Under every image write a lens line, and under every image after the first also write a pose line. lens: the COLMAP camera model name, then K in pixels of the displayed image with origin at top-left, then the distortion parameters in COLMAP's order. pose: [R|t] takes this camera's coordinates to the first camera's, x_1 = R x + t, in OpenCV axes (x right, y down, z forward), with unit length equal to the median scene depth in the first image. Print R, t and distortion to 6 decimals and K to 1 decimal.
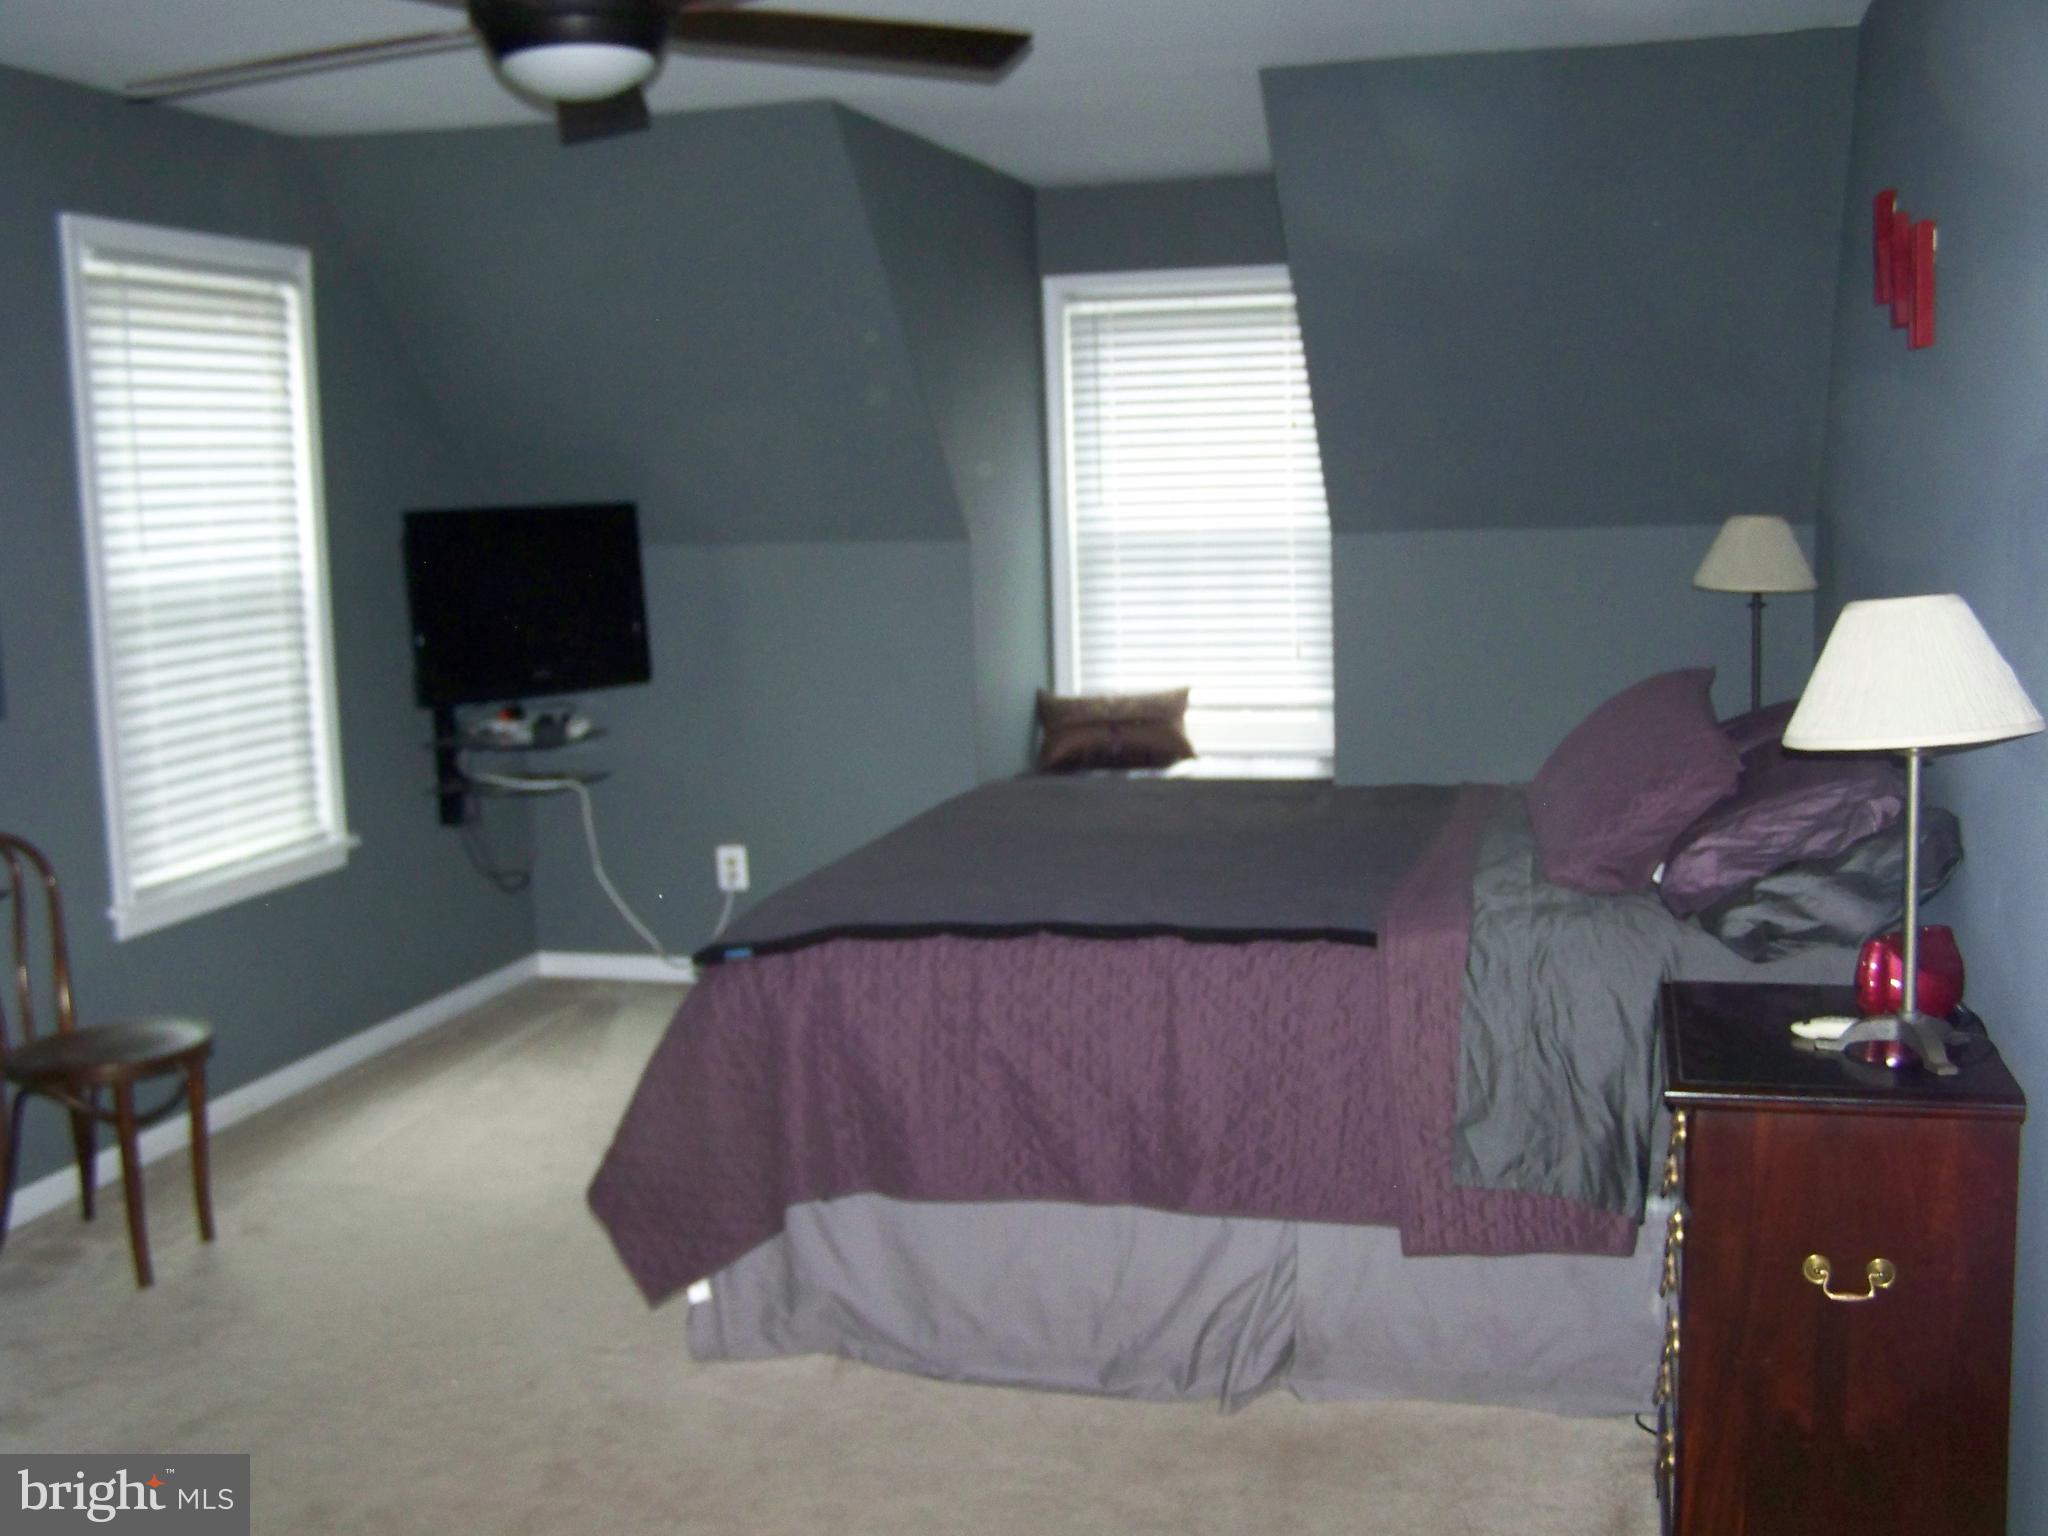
lens RADIAL K [[2335.8, 0, 1001.5], [0, 2335.8, 792.7], [0, 0, 1]] dist [-0.143135, 0.212382]
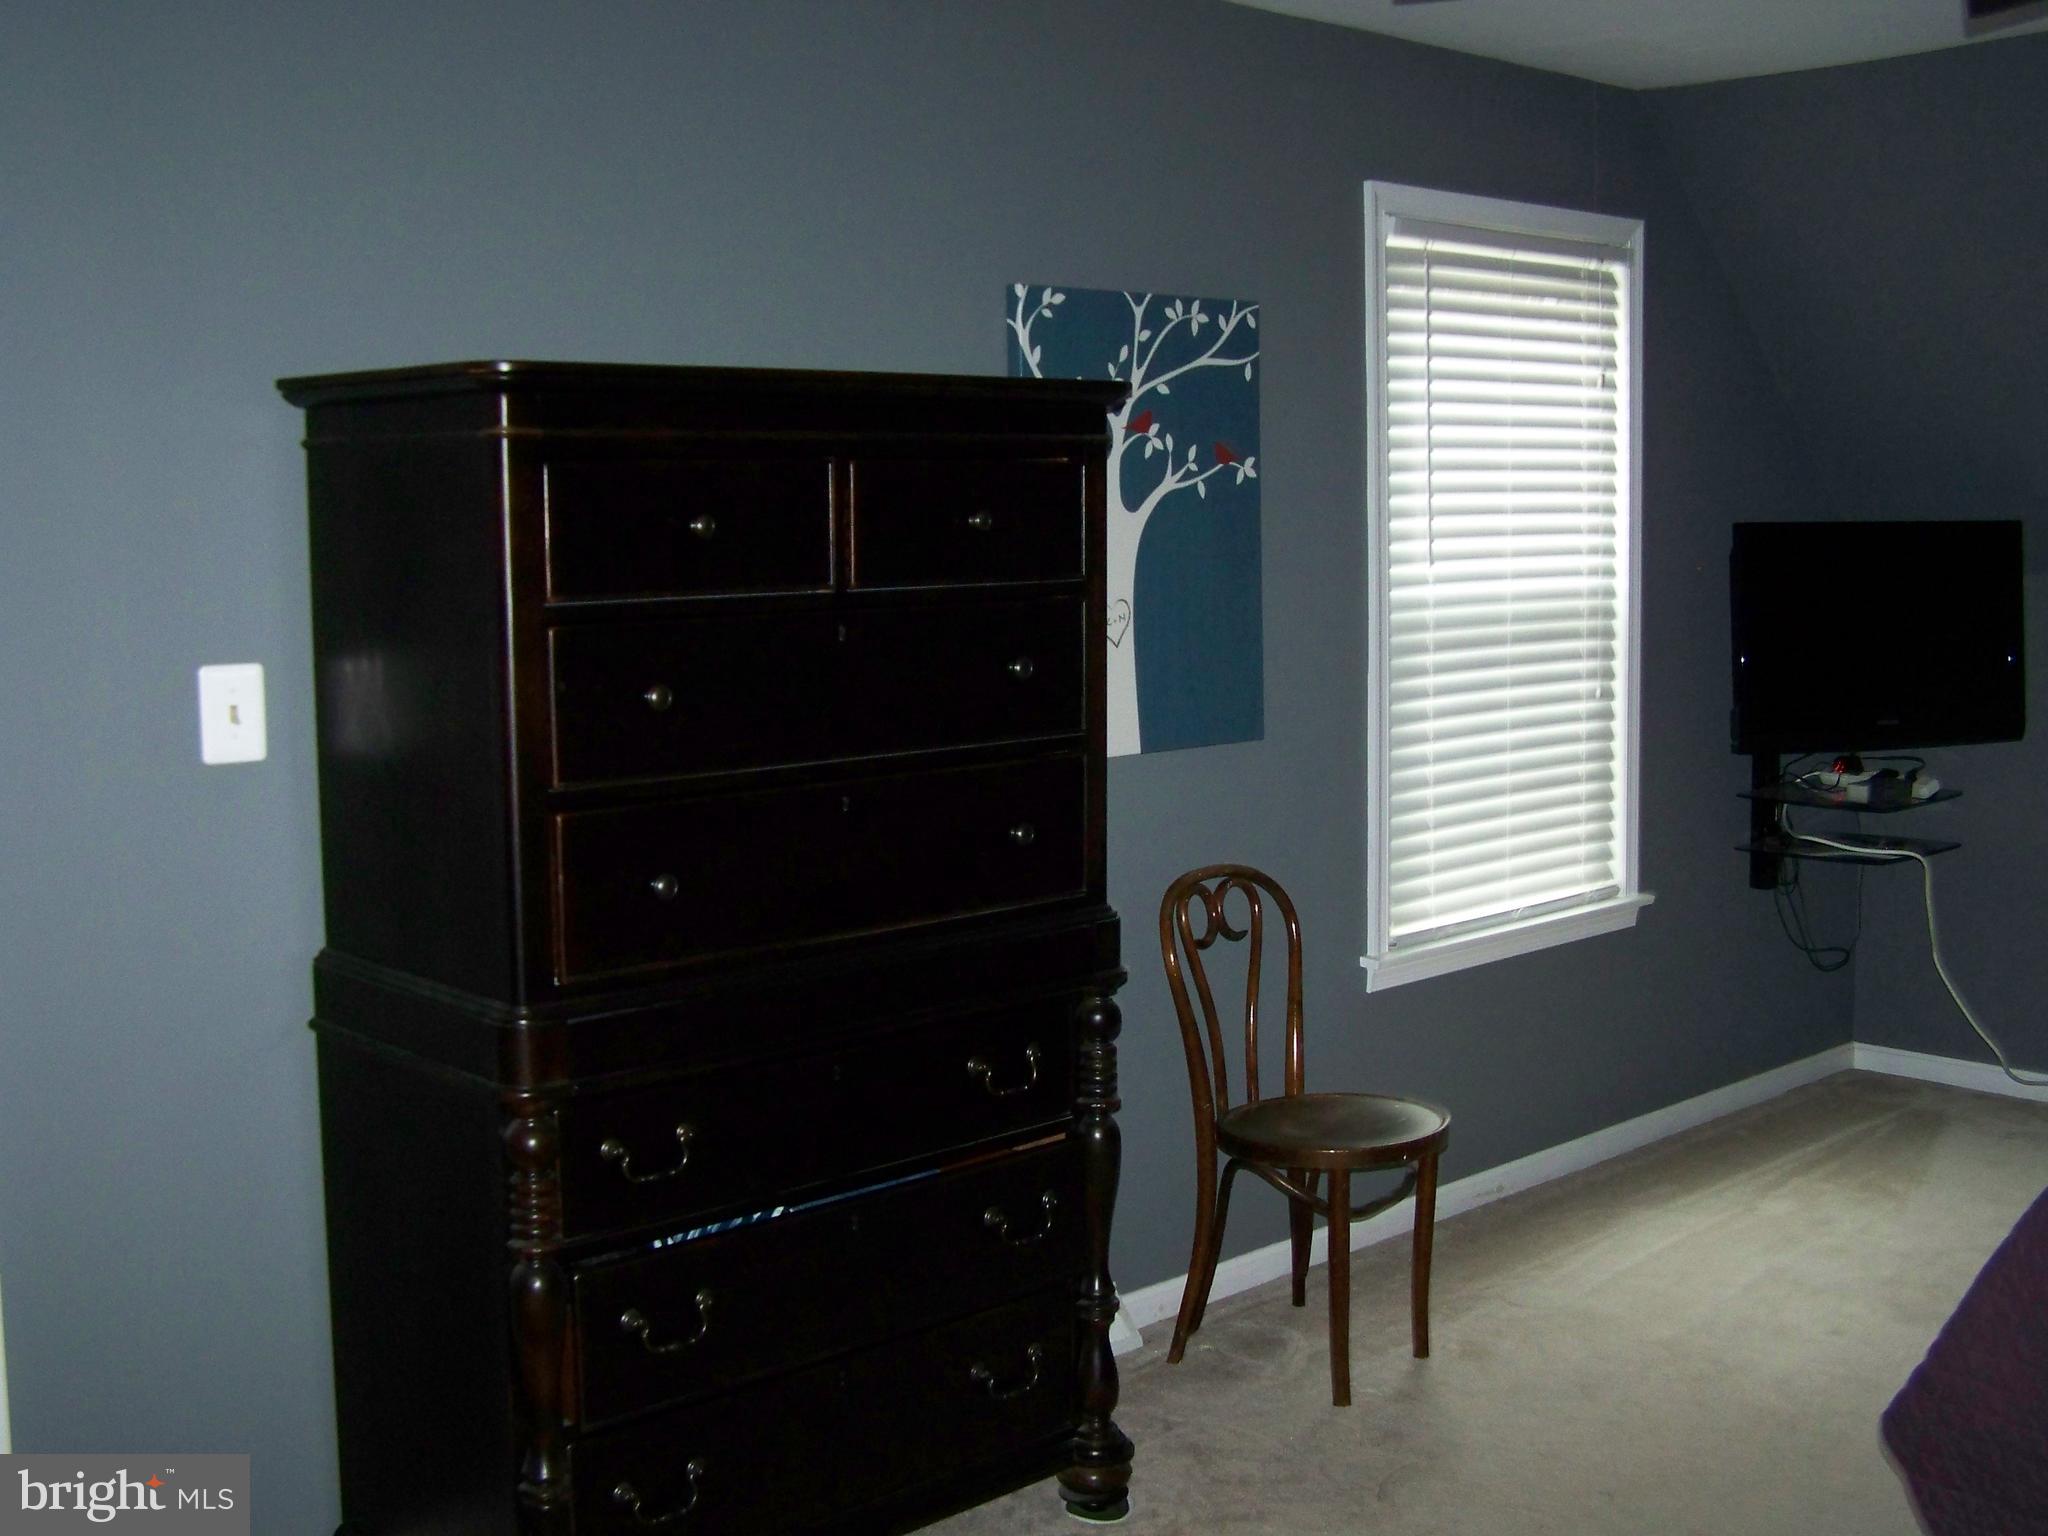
lens RADIAL K [[2335.8, 0, 1001.5], [0, 2335.8, 792.7], [0, 0, 1]] dist [-0.143135, 0.212382]
pose [[0.843339, 0.081094, -0.531228, -0.029380], [-0.084035, 0.996288, 0.018680, -0.018320], [0.530771, 0.028888, 0.847023, 0.152436]]
